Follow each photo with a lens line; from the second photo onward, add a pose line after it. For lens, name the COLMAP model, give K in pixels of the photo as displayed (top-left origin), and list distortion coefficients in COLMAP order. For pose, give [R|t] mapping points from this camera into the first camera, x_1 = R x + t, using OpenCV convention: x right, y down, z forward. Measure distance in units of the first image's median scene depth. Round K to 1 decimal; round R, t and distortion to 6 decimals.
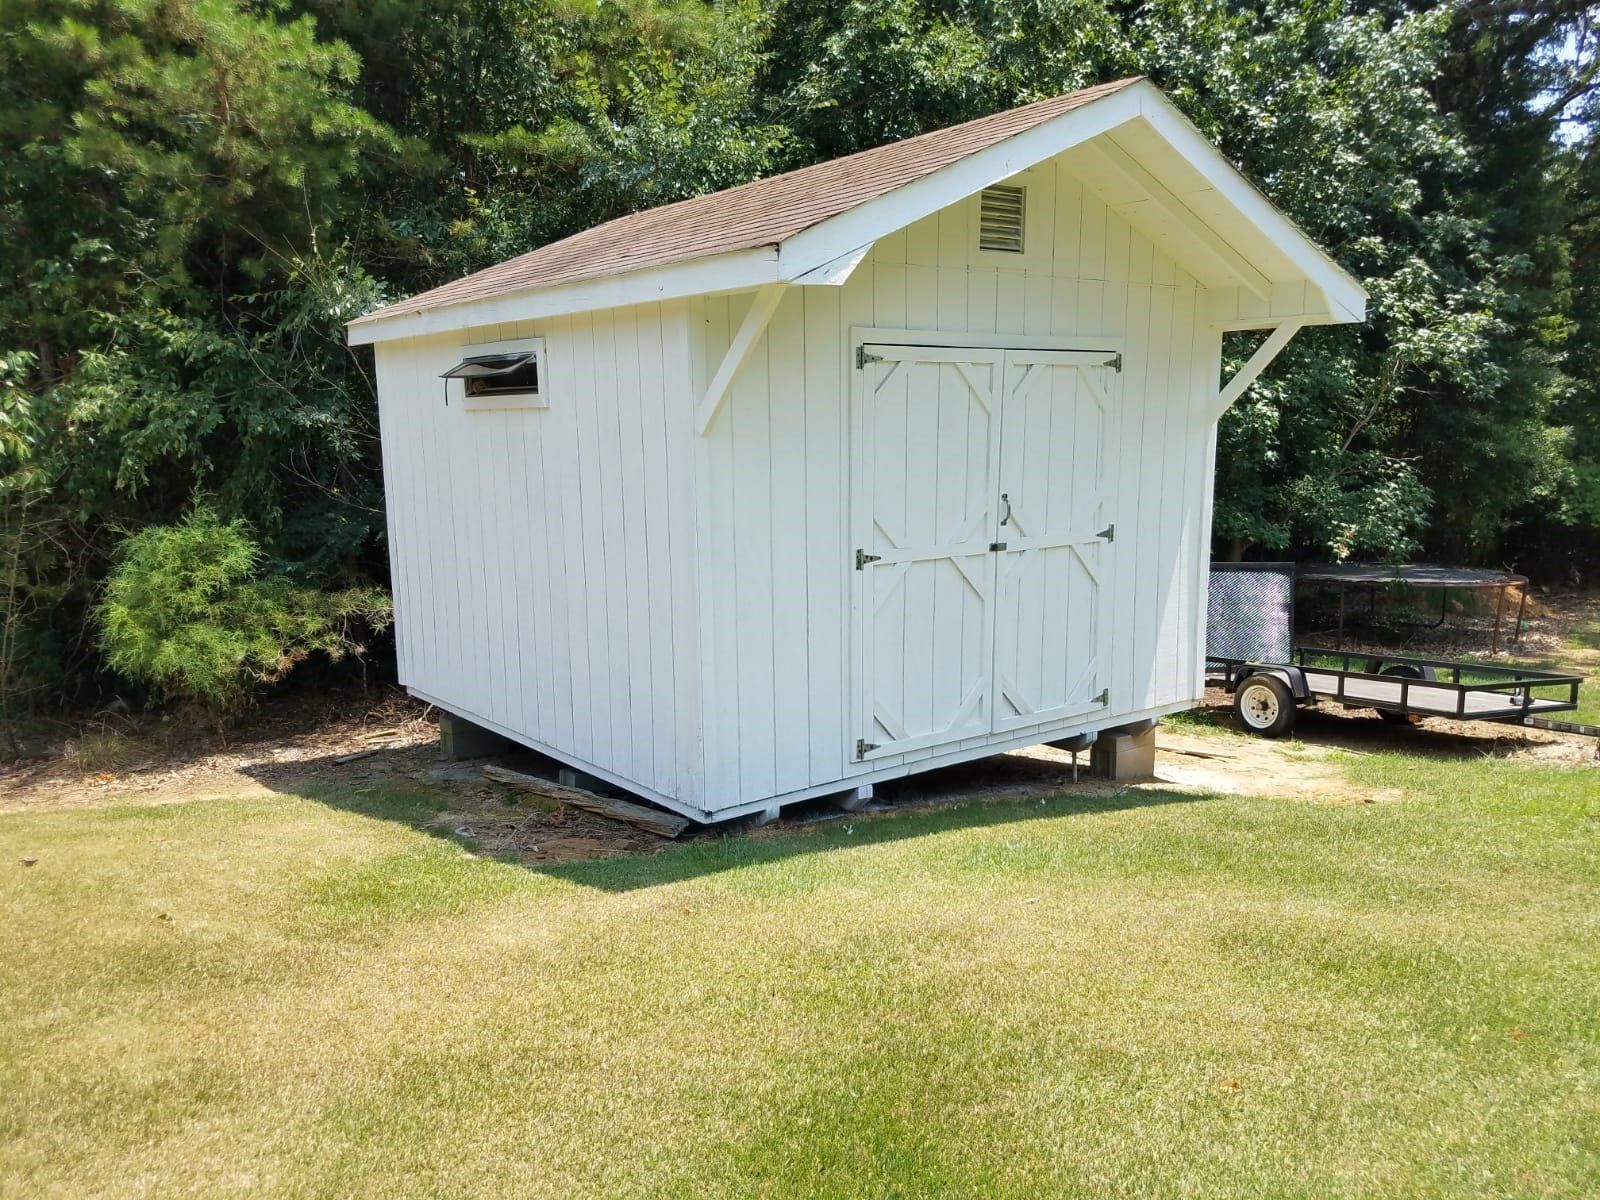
lens RADIAL K [[1271.7, 0, 796.0], [0, 1271.7, 628.2], [0, 0, 1]] dist [0.100084, -0.196318]
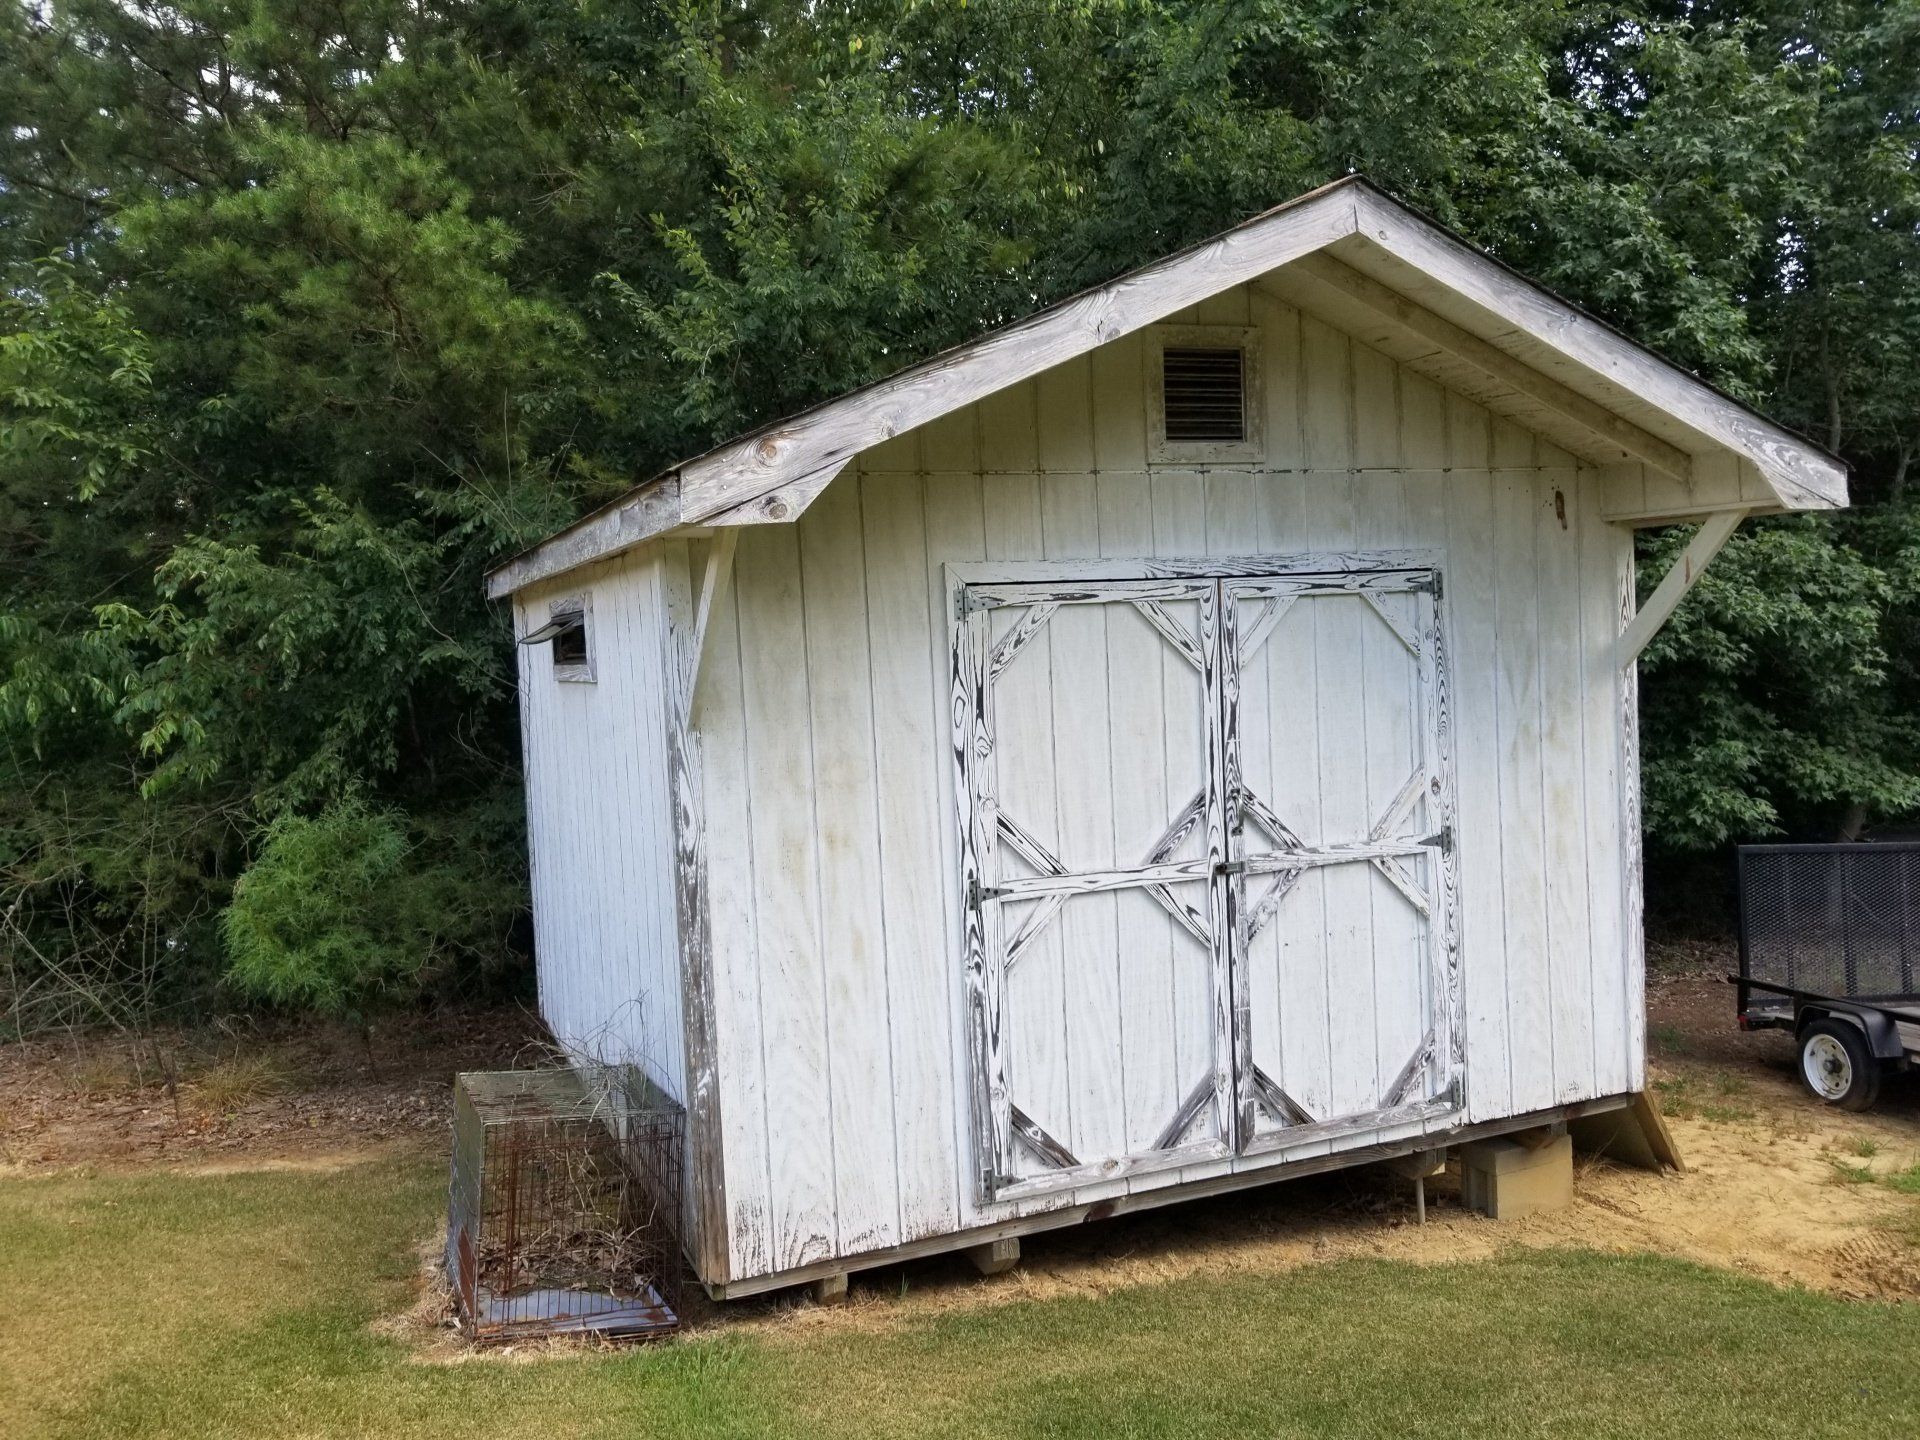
lens RADIAL K [[1393.9, 0, 958.9], [0, 1393.9, 712.6], [0, 0, 1]] dist [0.216070, -0.321422]
pose [[0.962654, -0.015894, -0.270267, 0.222691], [-0.011498, 0.994975, -0.099466, -0.069302], [0.270490, 0.098858, 0.957634, 0.249304]]
